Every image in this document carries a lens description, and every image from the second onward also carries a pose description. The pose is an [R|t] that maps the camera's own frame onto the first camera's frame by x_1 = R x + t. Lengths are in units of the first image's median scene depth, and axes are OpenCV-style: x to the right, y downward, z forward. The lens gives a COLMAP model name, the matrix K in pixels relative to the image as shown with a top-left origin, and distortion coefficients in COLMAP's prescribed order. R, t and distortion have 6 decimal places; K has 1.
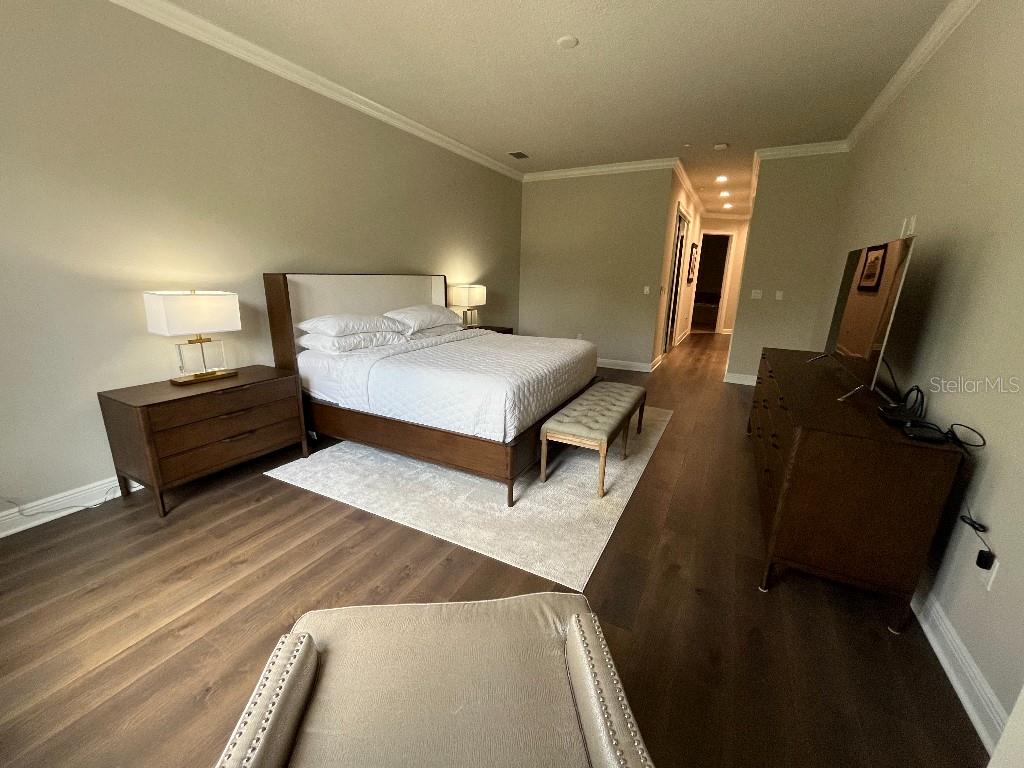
lens RADIAL K [[411.7, 0, 509.6], [0, 411.7, 384.9], [0, 0, 1]] dist [-0.002345, -0.000609]
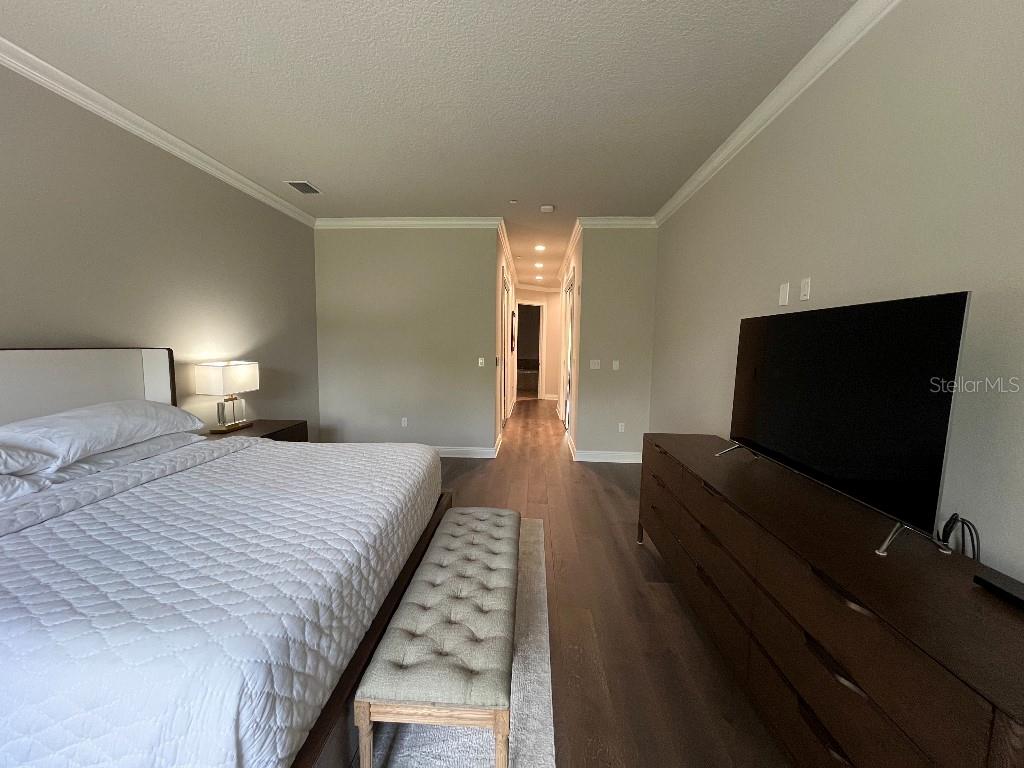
lens RADIAL K [[411.7, 0, 509.6], [0, 411.7, 384.9], [0, 0, 1]] dist [-0.002345, -0.000609]
pose [[0.905296, -0.046868, 0.422188, 0.030132], [0.112624, 0.984808, -0.132173, -0.075405], [-0.409579, 0.167204, 0.896821, 0.259947]]
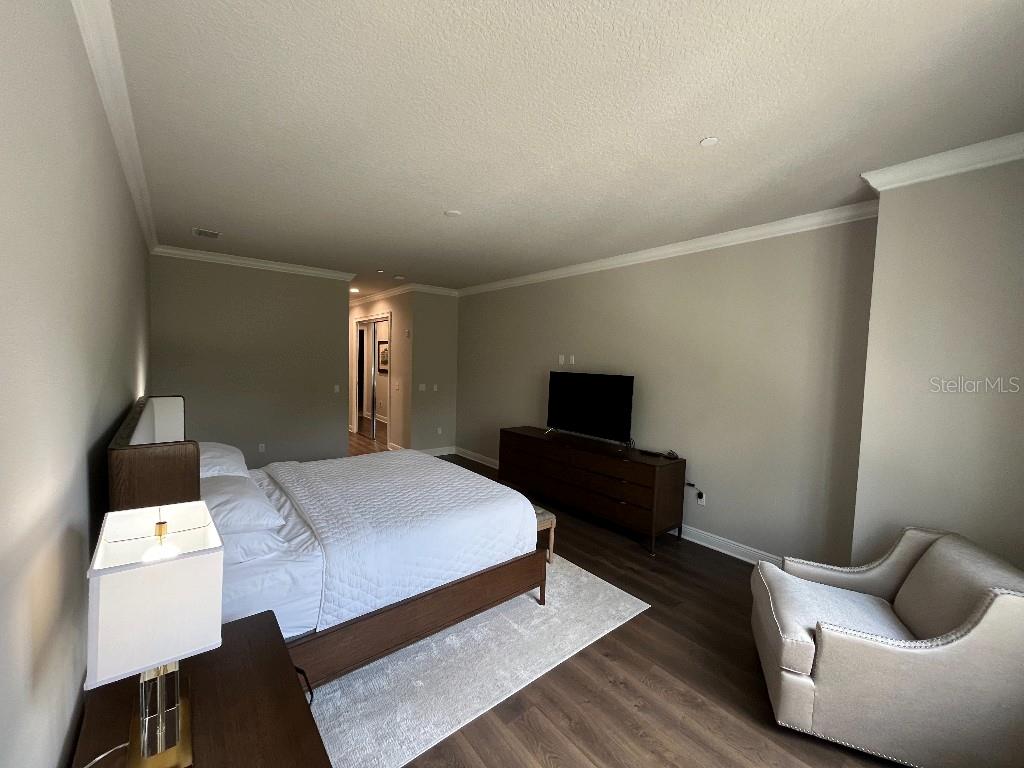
lens RADIAL K [[411.7, 0, 509.6], [0, 411.7, 384.9], [0, 0, 1]] dist [-0.002345, -0.000609]
pose [[0.382630, -0.056079, 0.922198, -0.512652], [0.213950, 0.976402, -0.029395, -0.136959], [-0.898788, 0.208552, 0.385599, 0.257844]]
